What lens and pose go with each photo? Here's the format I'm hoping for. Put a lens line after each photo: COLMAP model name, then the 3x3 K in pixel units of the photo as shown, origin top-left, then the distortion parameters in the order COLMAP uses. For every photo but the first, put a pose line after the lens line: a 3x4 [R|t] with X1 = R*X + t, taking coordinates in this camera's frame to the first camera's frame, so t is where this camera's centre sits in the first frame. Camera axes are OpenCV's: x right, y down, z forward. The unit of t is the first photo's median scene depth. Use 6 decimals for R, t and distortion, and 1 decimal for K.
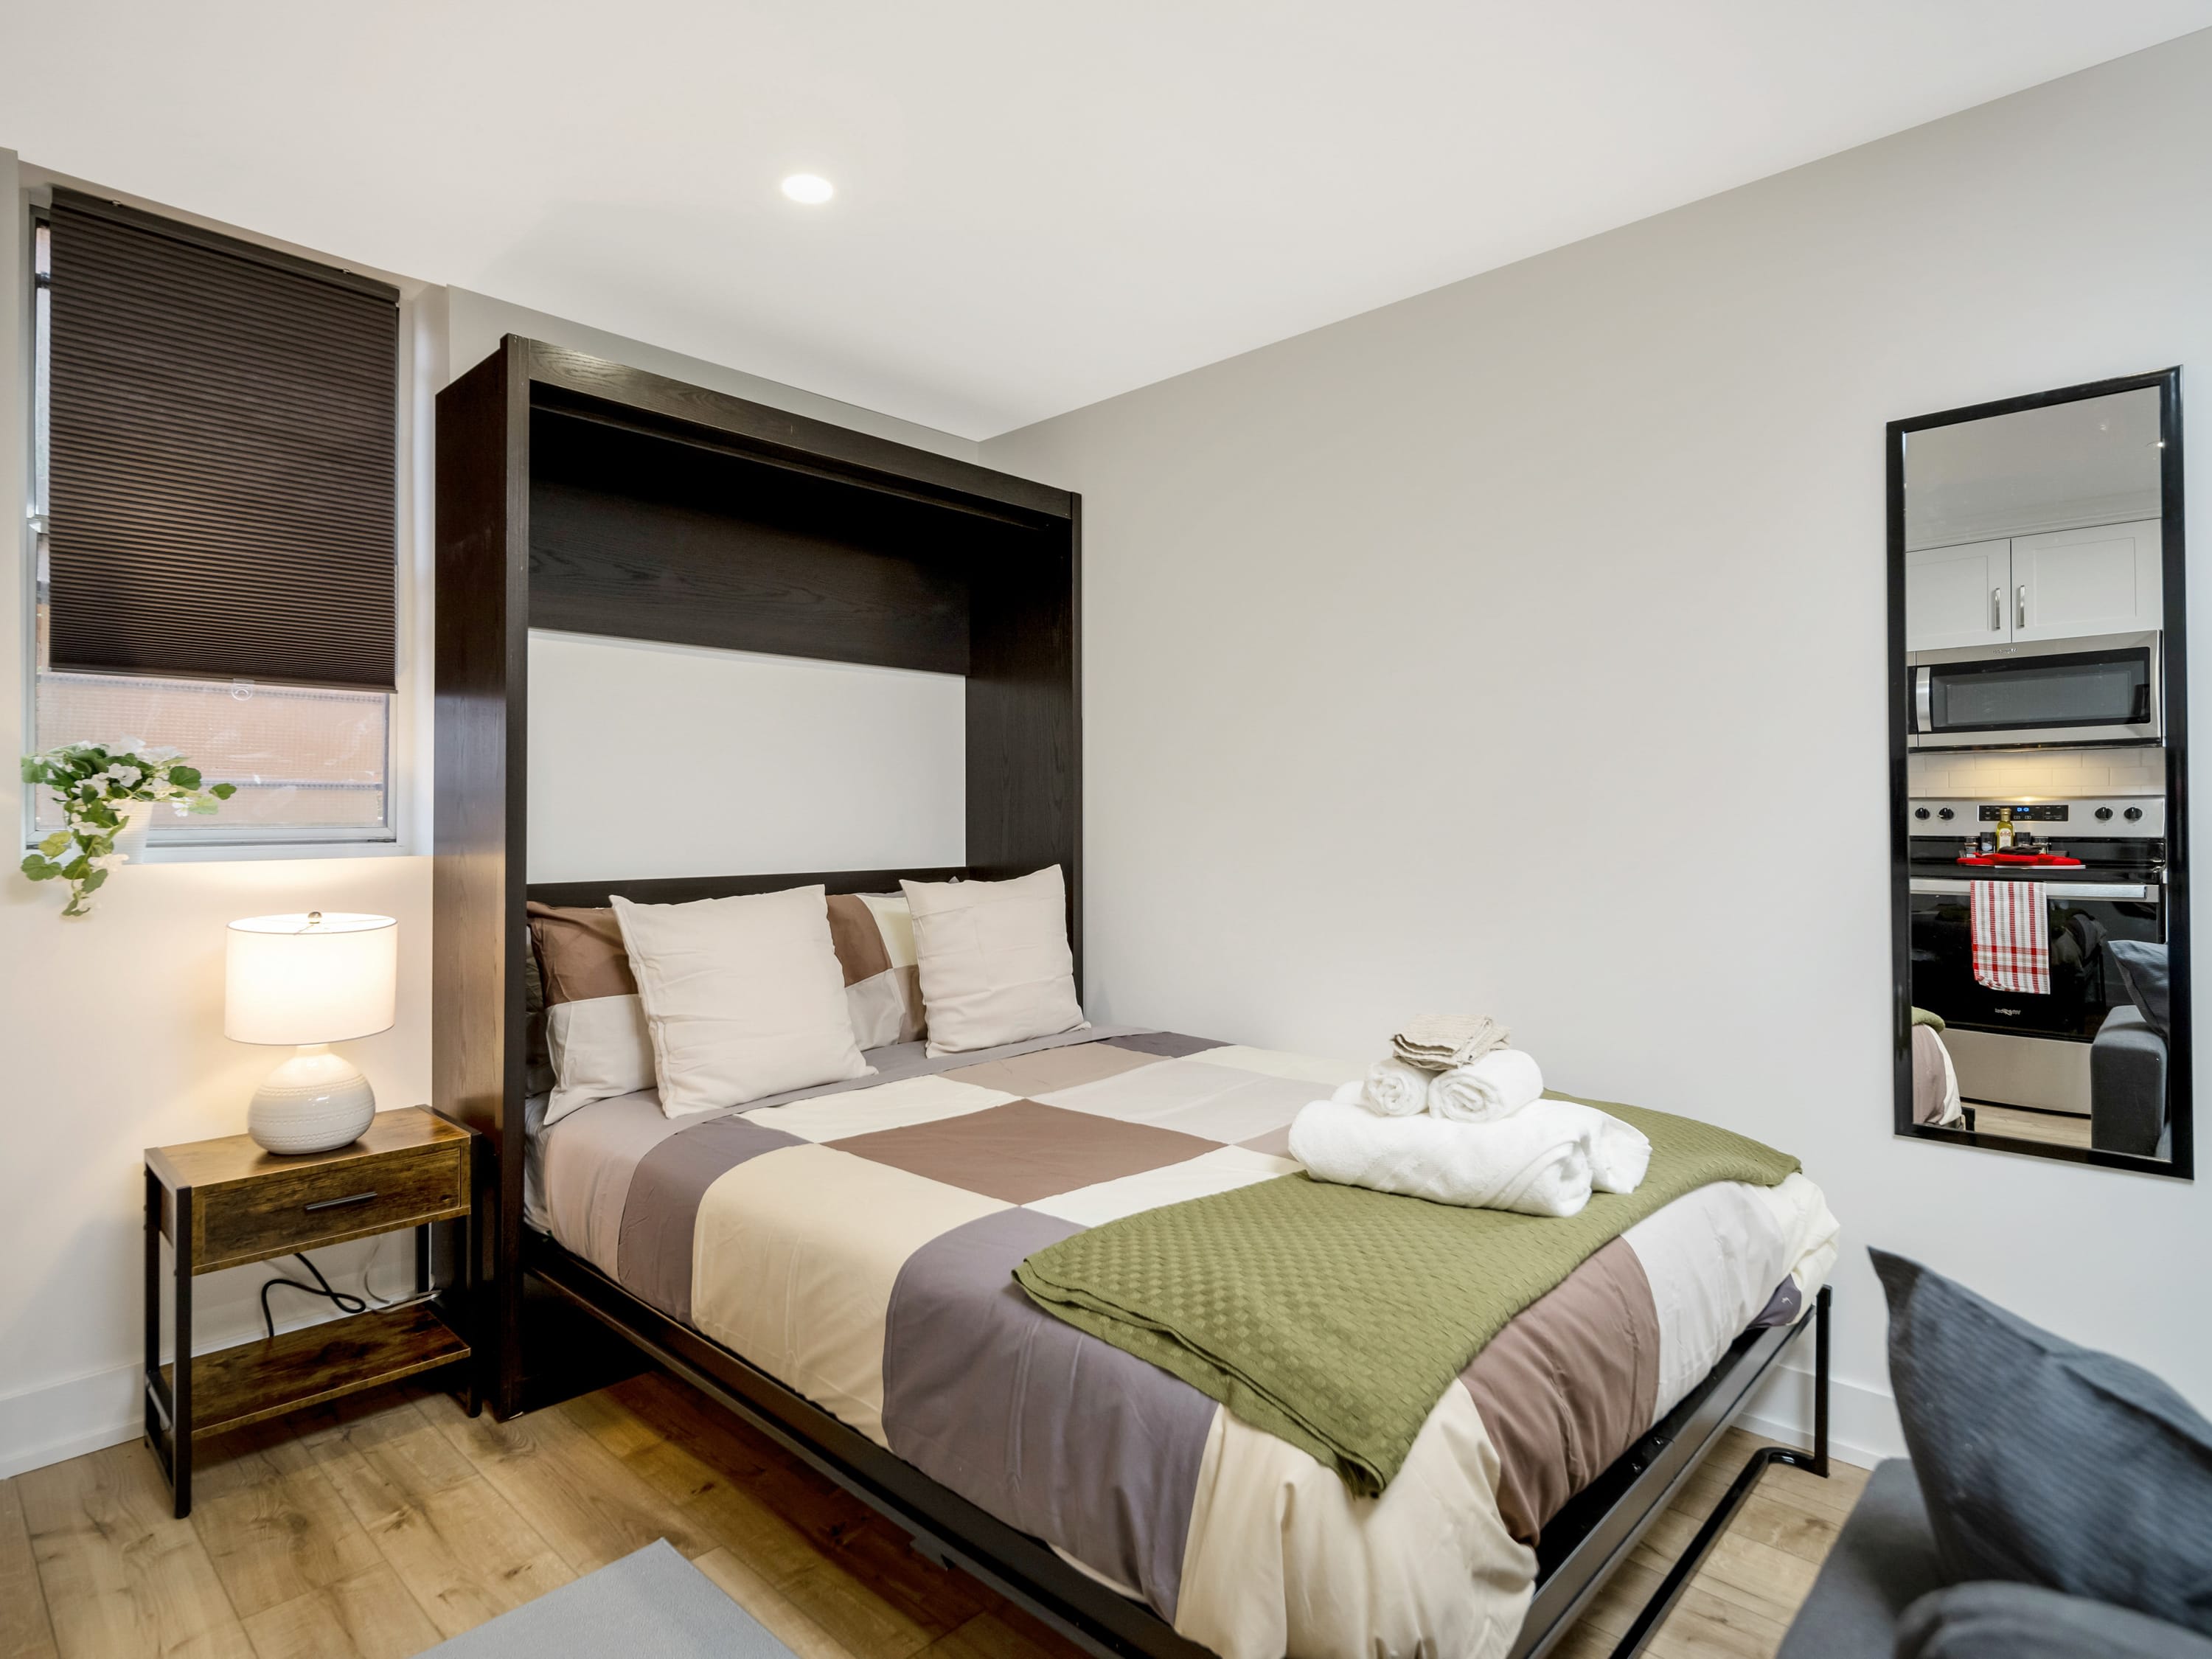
lens RADIAL K [[1062.5, 0, 1109.1], [0, 1062.5, 814.2], [0, 0, 1]] dist [-0.002425, 0.000156]
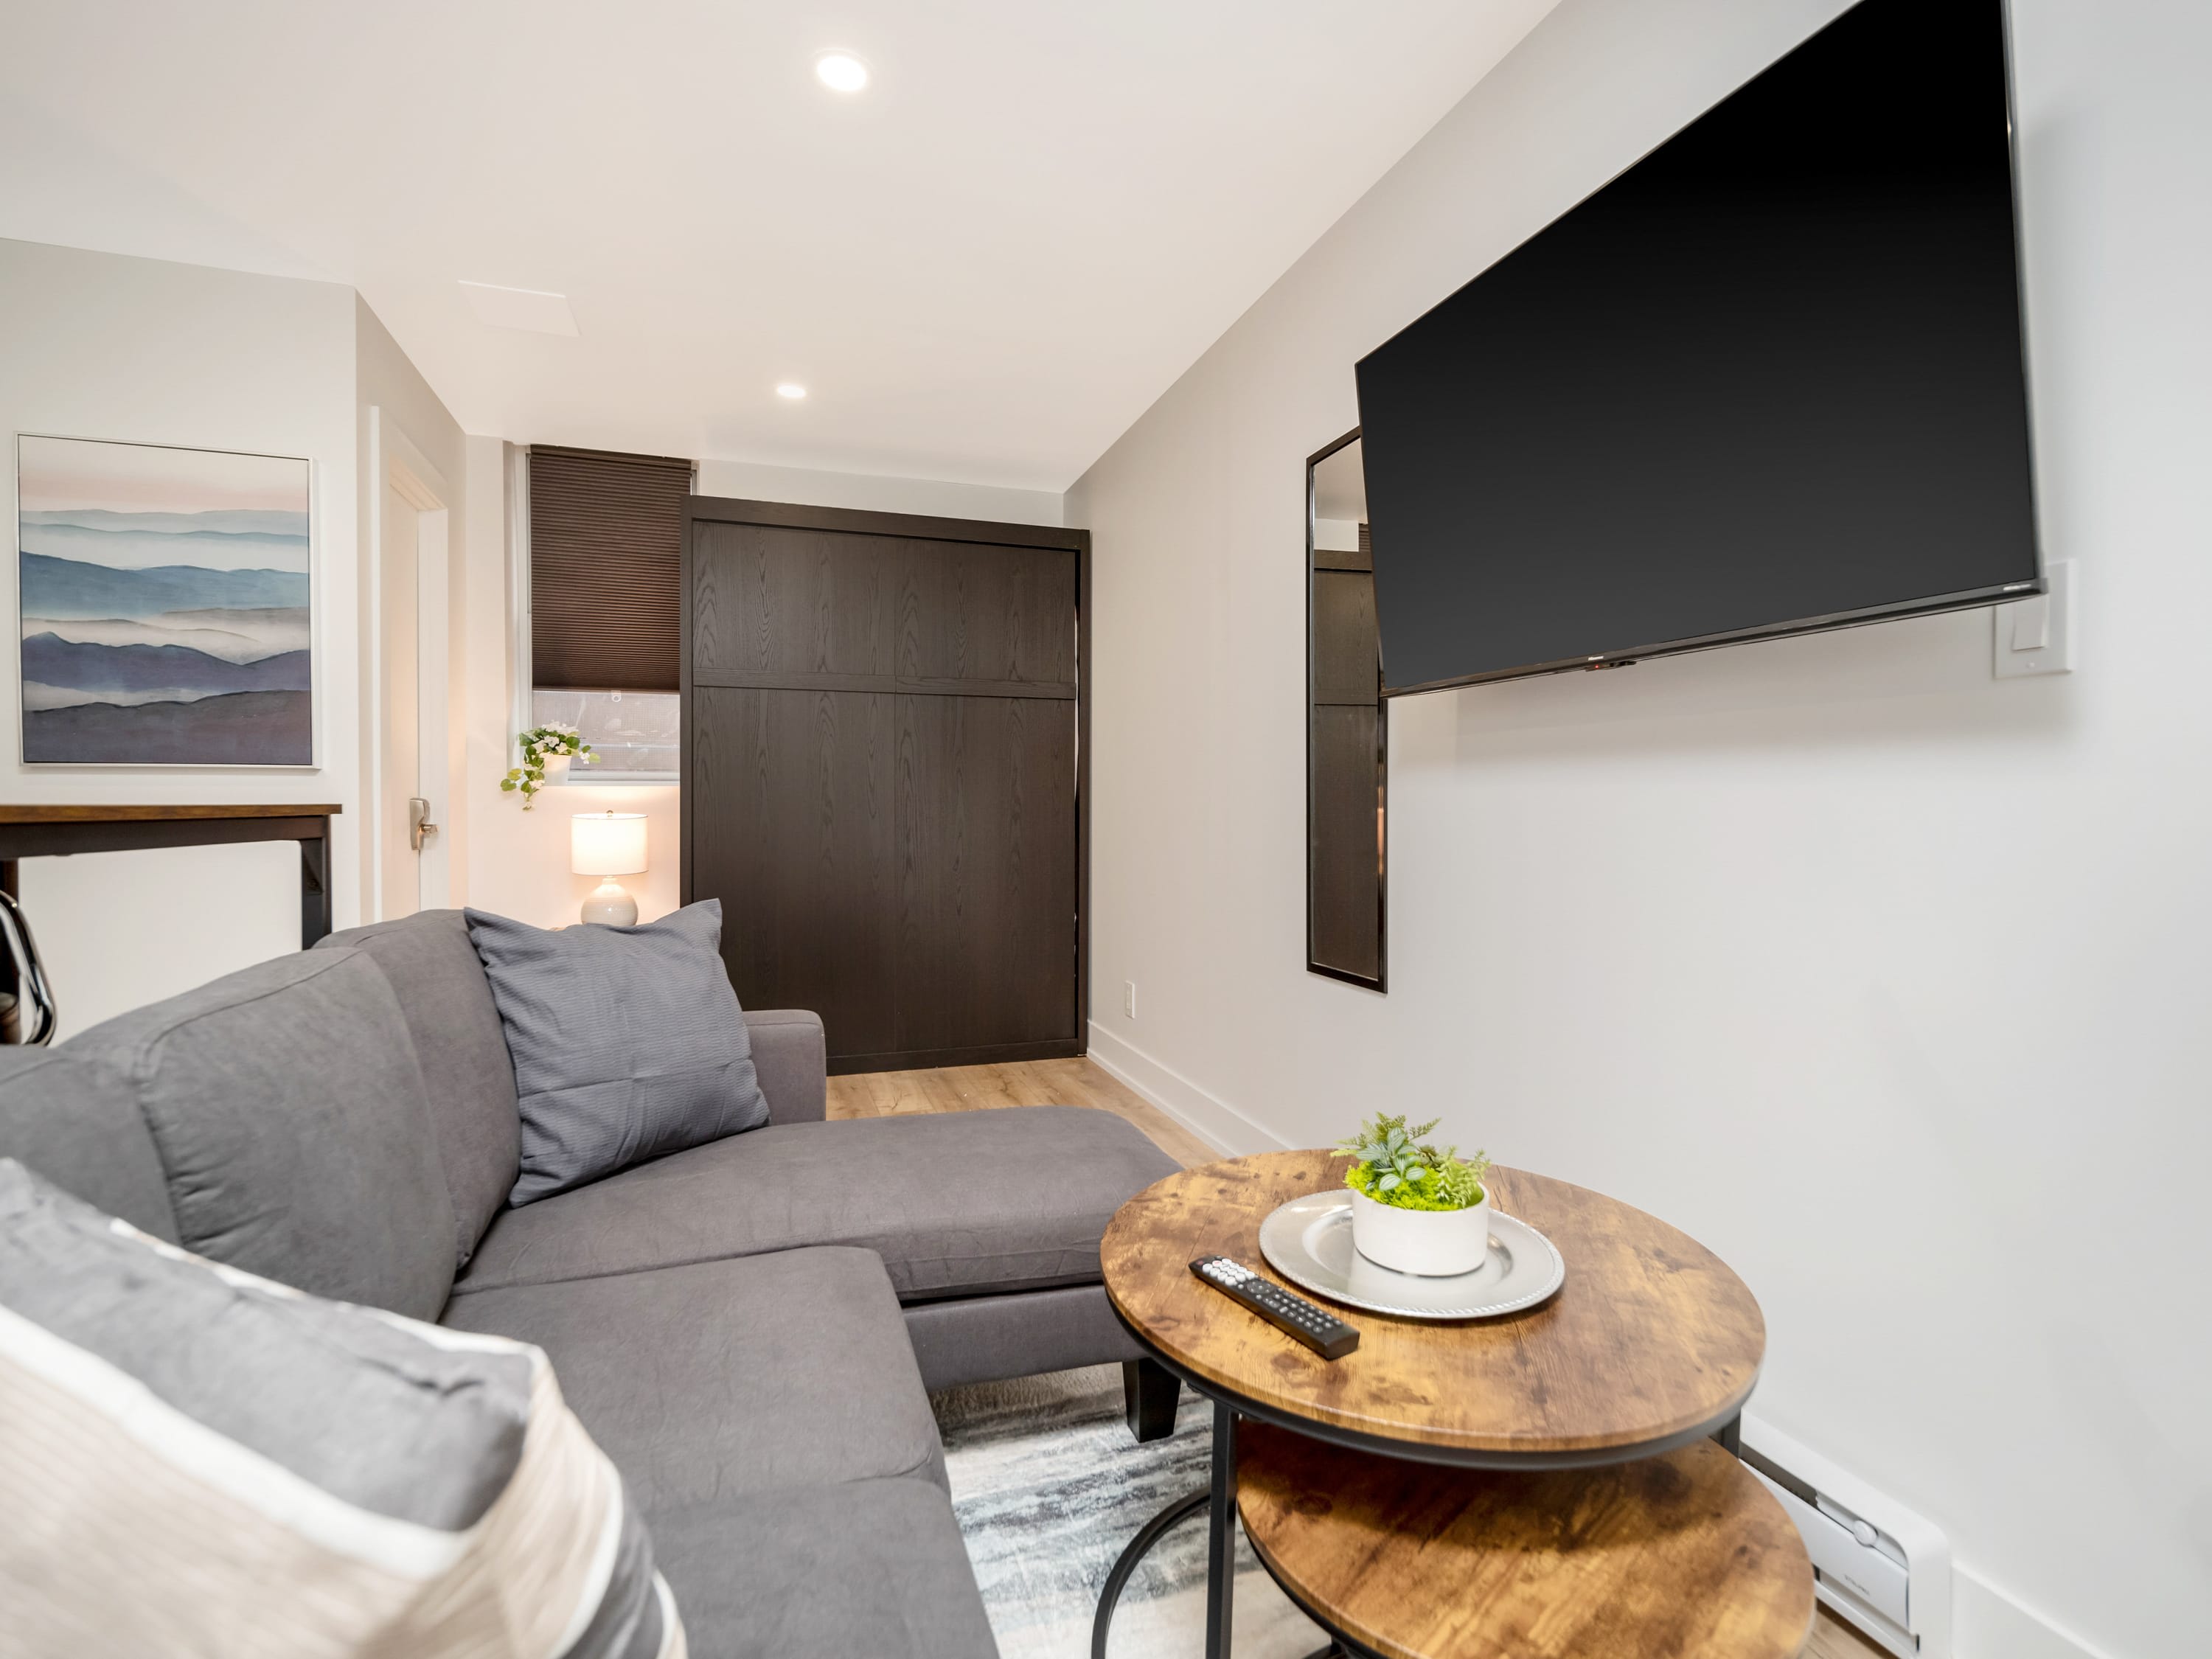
lens RADIAL K [[1062.5, 0, 1109.1], [0, 1062.5, 814.2], [0, 0, 1]] dist [-0.002425, 0.000156]
pose [[0.858336, 0.006004, -0.513053, 0.955605], [-0.001611, 0.999958, 0.009008, 0.077458], [0.513086, -0.006905, 0.858310, -0.163016]]
